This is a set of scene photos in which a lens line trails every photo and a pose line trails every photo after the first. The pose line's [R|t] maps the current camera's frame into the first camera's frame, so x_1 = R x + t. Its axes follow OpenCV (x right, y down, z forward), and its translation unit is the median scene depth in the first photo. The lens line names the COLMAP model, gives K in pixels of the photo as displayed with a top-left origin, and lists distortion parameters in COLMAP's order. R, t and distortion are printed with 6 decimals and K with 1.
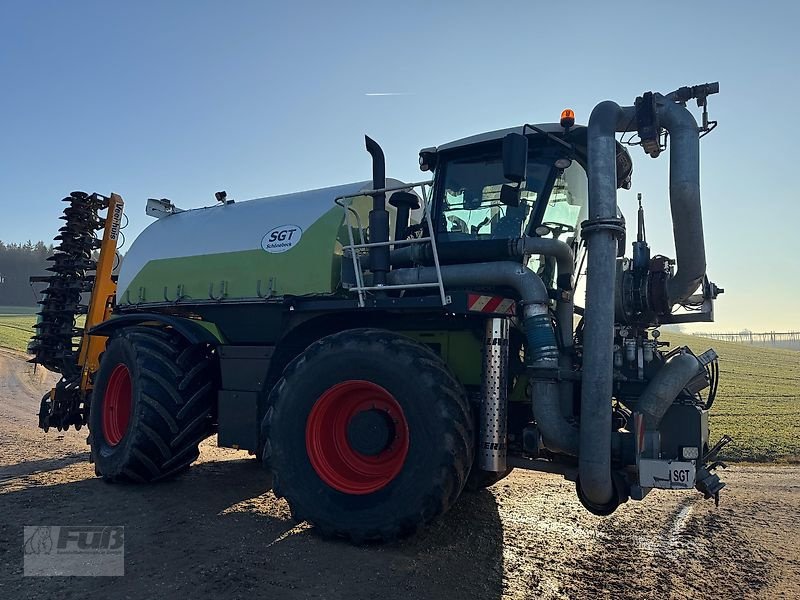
lens RADIAL K [[553.3, 0, 400.0], [0, 553.3, 300.0], [0, 0, 1]] dist [0.077666, -0.097154]
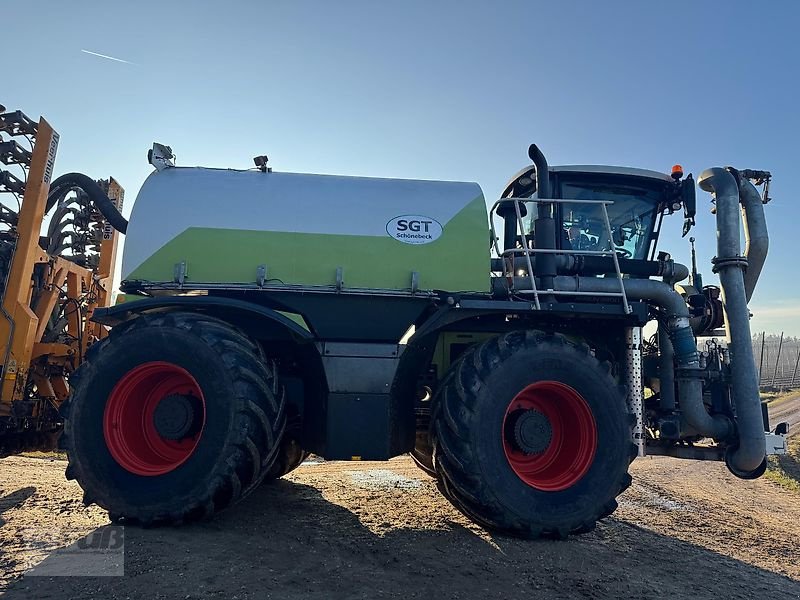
lens RADIAL K [[553.3, 0, 400.0], [0, 553.3, 300.0], [0, 0, 1]] dist [0.077666, -0.097154]
pose [[0.824160, 0.072232, 0.561733, -0.873292], [-0.068221, 0.997273, -0.028145, 0.041703], [-0.562234, -0.015126, 0.826840, 0.288011]]
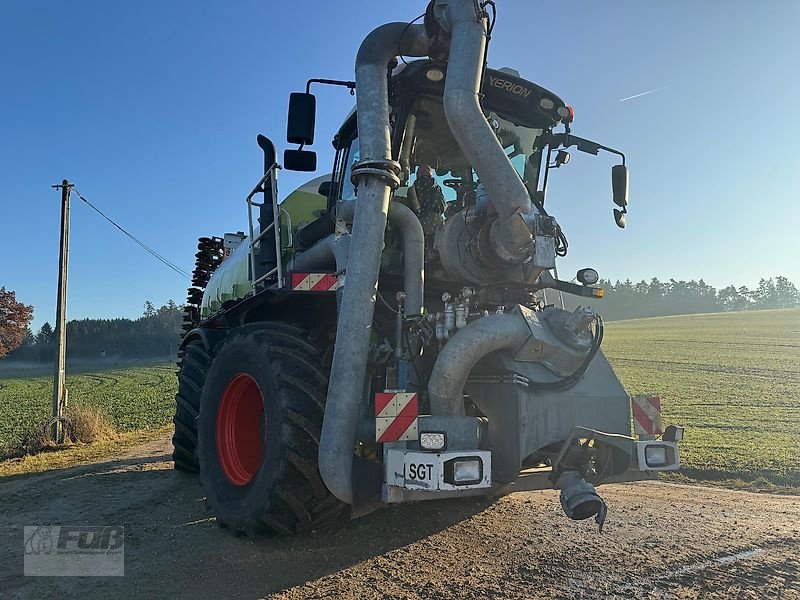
lens RADIAL K [[553.3, 0, 400.0], [0, 553.3, 300.0], [0, 0, 1]] dist [0.077666, -0.097154]
pose [[0.858057, -0.106676, -0.502353, 0.674175], [0.087042, 0.994245, -0.062456, 0.097849], [0.506124, 0.009865, 0.862404, 0.259063]]
